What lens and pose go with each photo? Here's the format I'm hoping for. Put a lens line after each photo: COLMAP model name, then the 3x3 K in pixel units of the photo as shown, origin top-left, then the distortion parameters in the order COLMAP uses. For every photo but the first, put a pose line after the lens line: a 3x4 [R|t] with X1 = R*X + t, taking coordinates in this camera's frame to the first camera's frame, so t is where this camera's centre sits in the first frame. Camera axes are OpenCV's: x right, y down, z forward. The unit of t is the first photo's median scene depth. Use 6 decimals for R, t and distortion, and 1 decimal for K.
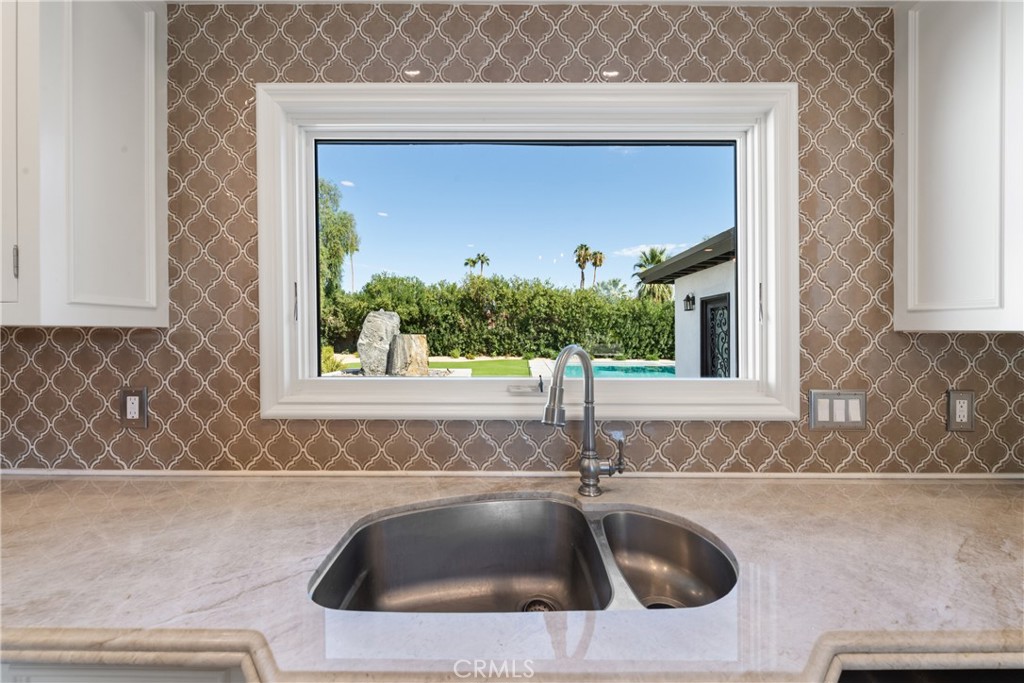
lens RADIAL K [[406.8, 0, 519.9], [0, 406.8, 342.9], [0, 0, 1]] dist [-0.012298, -0.002149]
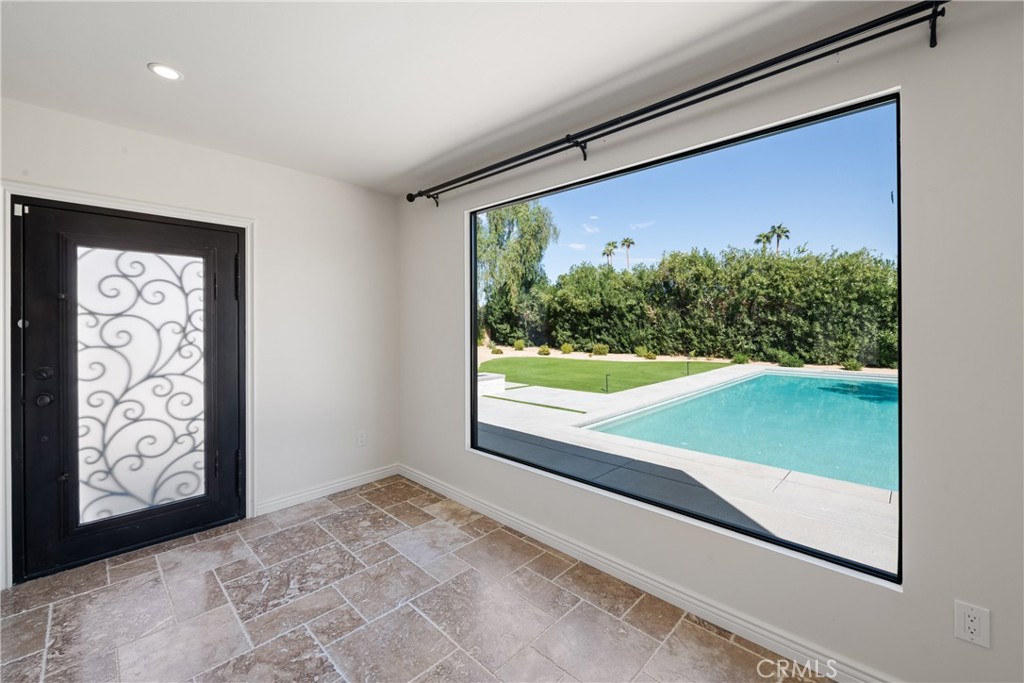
lens RADIAL K [[406.8, 0, 511.3], [0, 406.8, 326.0], [0, 0, 1]] dist [-0.012298, -0.002149]
pose [[0.713842, -0.006788, -0.700274, 0.226635], [-0.010601, 0.999734, -0.020497, -0.005067], [0.700227, 0.022056, 0.713579, 0.224319]]
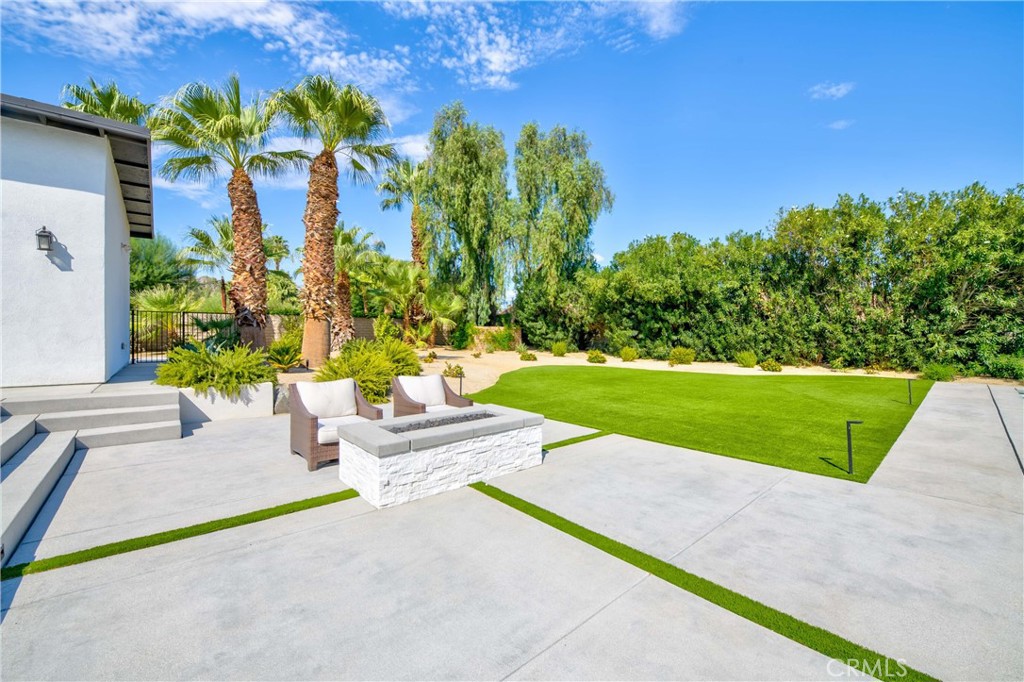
lens RADIAL K [[406.8, 0, 519.1], [0, 406.8, 345.0], [0, 0, 1]] dist [-0.012298, -0.002149]
pose [[0.665840, 0.015963, -0.745924, 0.040510], [-0.015789, 0.999849, 0.007303, 0.008705], [0.745928, 0.006915, 0.665991, 0.408112]]
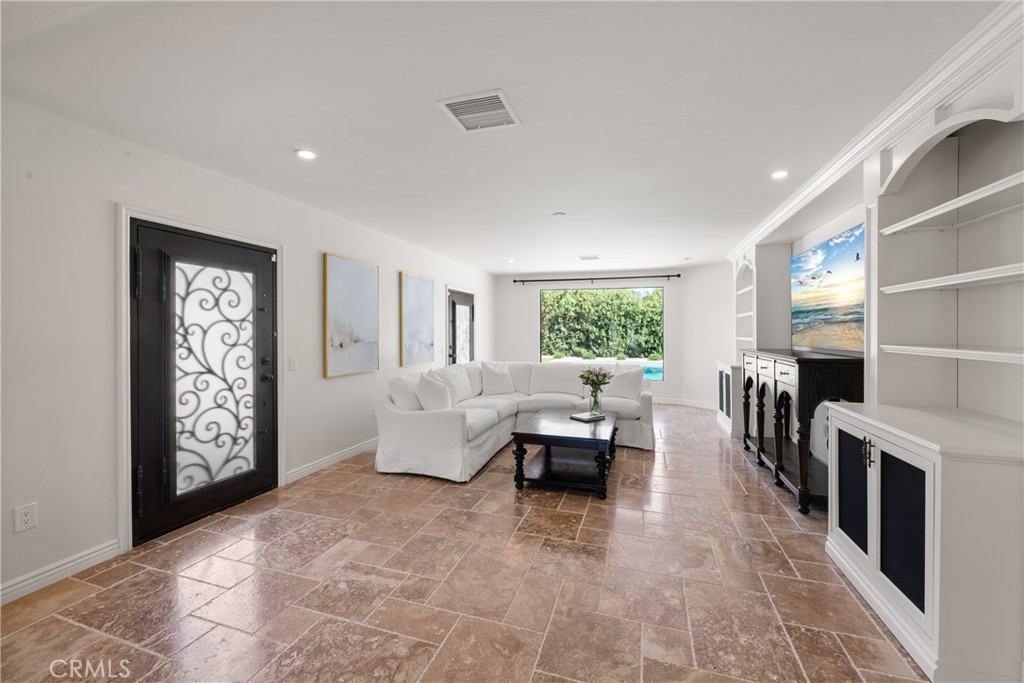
lens RADIAL K [[406.8, 0, 527.2], [0, 406.8, 332.2], [0, 0, 1]] dist [-0.012298, -0.002149]
pose [[0.965762, -0.005751, -0.259366, 0.203438], [-0.000770, 0.999686, -0.025034, 0.001830], [0.259428, 0.024376, 0.965455, 0.019992]]
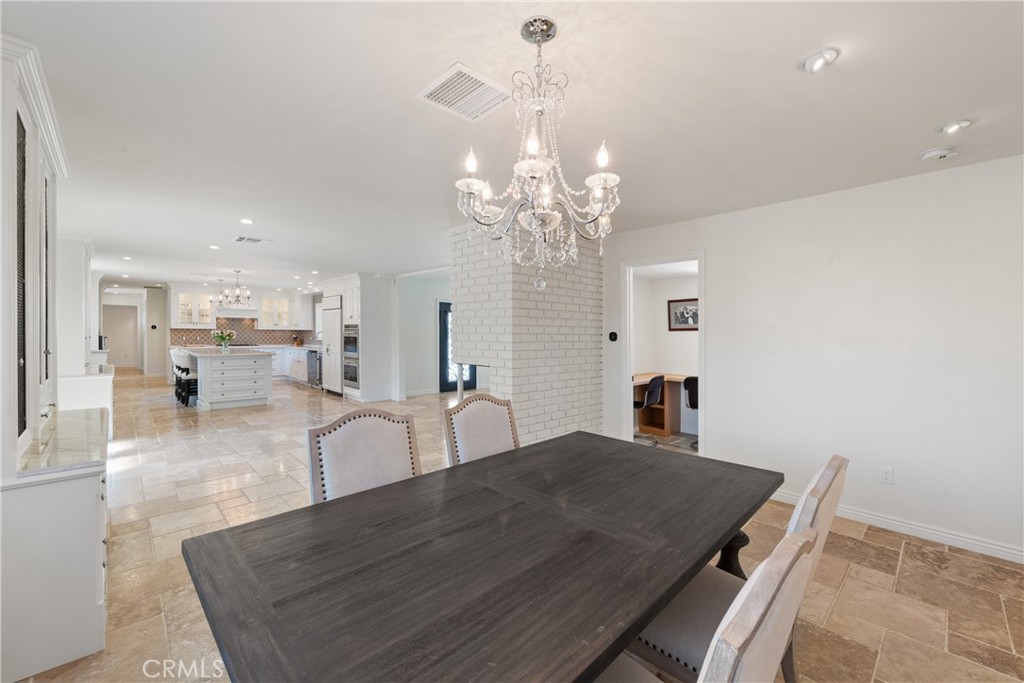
lens RADIAL K [[406.8, 0, 516.4], [0, 406.8, 341.8], [0, 0, 1]] dist [-0.012298, -0.002149]
pose [[0.705469, 0.017950, -0.708514, 0.348806], [-0.027470, 0.999621, -0.002027, 0.004718], [0.708209, 0.020893, 0.705694, -0.087476]]
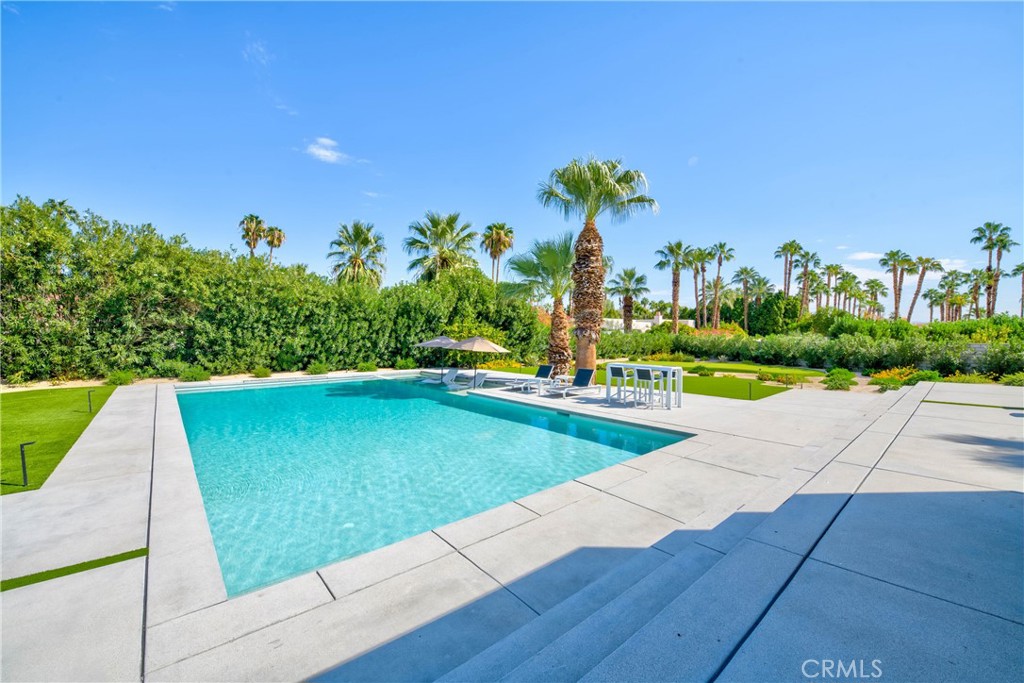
lens RADIAL K [[406.8, 0, 507.8], [0, 406.8, 330.6], [0, 0, 1]] dist [-0.012298, -0.002149]
pose [[0.755895, 0.004605, 0.654677, 0.056575], [0.014633, 0.999607, -0.023926, -0.005393], [-0.654530, 0.027666, 0.755530, 0.330515]]
